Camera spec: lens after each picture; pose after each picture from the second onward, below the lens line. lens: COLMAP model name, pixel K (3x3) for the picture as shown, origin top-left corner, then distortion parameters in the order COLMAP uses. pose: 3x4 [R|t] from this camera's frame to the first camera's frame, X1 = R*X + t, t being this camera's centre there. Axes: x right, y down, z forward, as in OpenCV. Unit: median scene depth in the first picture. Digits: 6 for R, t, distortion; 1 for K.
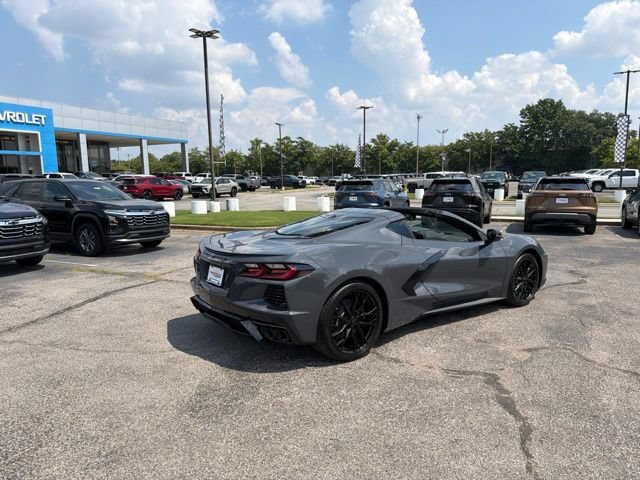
lens RADIAL K [[451.4, 0, 324.2], [0, 451.4, 239.9], [0, 0, 1]] dist [0.040318, -0.056310]
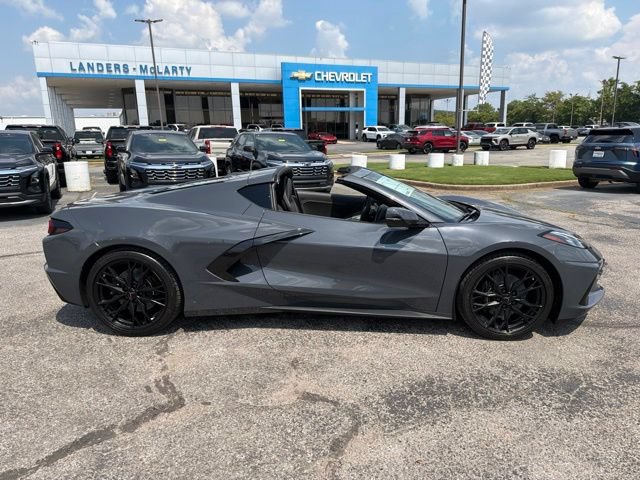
lens RADIAL K [[451.4, 0, 323.8], [0, 451.4, 245.5], [0, 0, 1]] dist [0.040318, -0.056310]
pose [[0.759728, 0.149492, -0.632824, 0.079201], [-0.075171, 0.986880, 0.142885, -0.006047], [0.645882, -0.060984, 0.760998, 0.050273]]
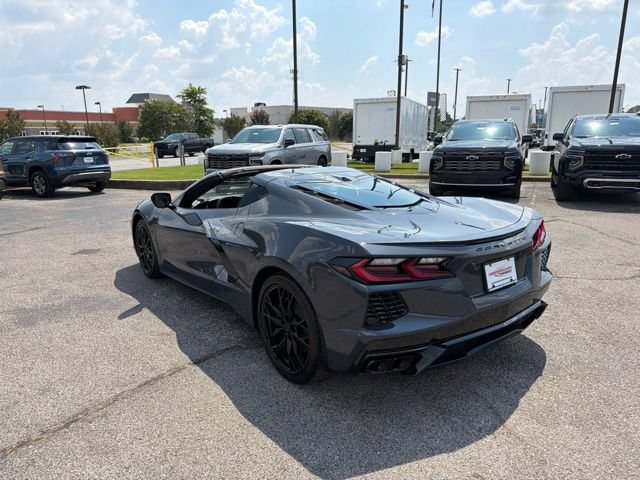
lens RADIAL K [[451.4, 0, 321.1], [0, 451.4, 244.8], [0, 0, 1]] dist [0.040318, -0.056310]
pose [[0.014254, -0.216984, 0.976071, -0.079032], [0.132167, 0.968014, 0.213263, -0.011828], [-0.991125, 0.125965, 0.042476, 0.111993]]
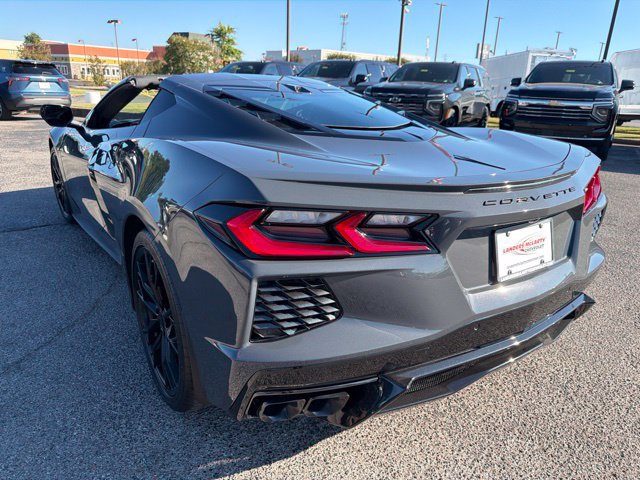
lens RADIAL K [[451.4, 0, 322.6], [0, 451.4, 234.1], [0, 0, 1]] dist [0.040318, -0.056310]
pose [[0.082176, -0.292839, 0.952624, -0.055265], [0.089077, 0.954189, 0.285636, -0.004715], [-0.992629, 0.061384, 0.104497, 0.103221]]
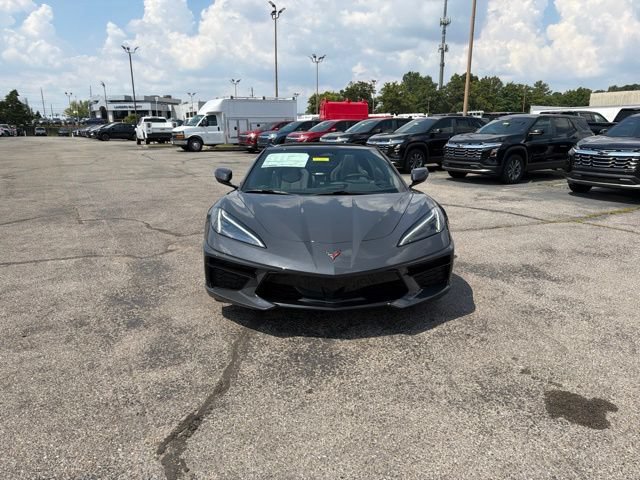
lens RADIAL K [[451.4, 0, 316.4], [0, 451.4, 239.2], [0, 0, 1]] dist [0.040318, -0.056310]
pose [[-0.587364, 0.201762, -0.783770, 0.112841], [-0.098116, 0.943532, 0.316418, -0.021621], [0.803354, 0.262753, -0.534401, 0.187898]]
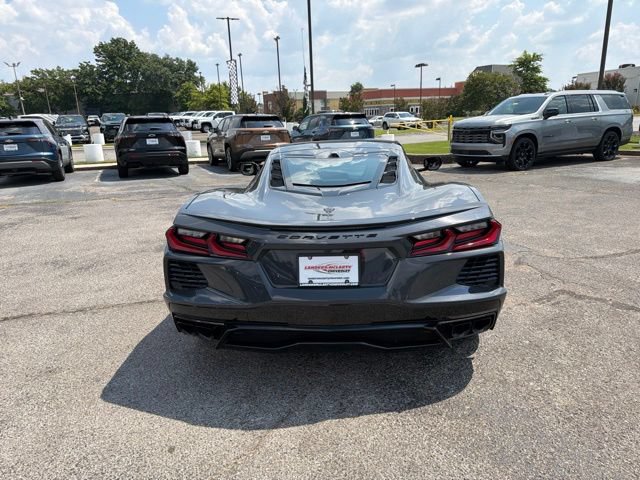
lens RADIAL K [[451.4, 0, 324.4], [0, 451.4, 239.4], [0, 0, 1]] dist [0.040318, -0.056310]
pose [[0.655282, -0.204186, 0.727265, -0.058529], [0.118088, 0.978627, 0.168358, -0.004603], [-0.746097, -0.024441, 0.665388, 0.058975]]
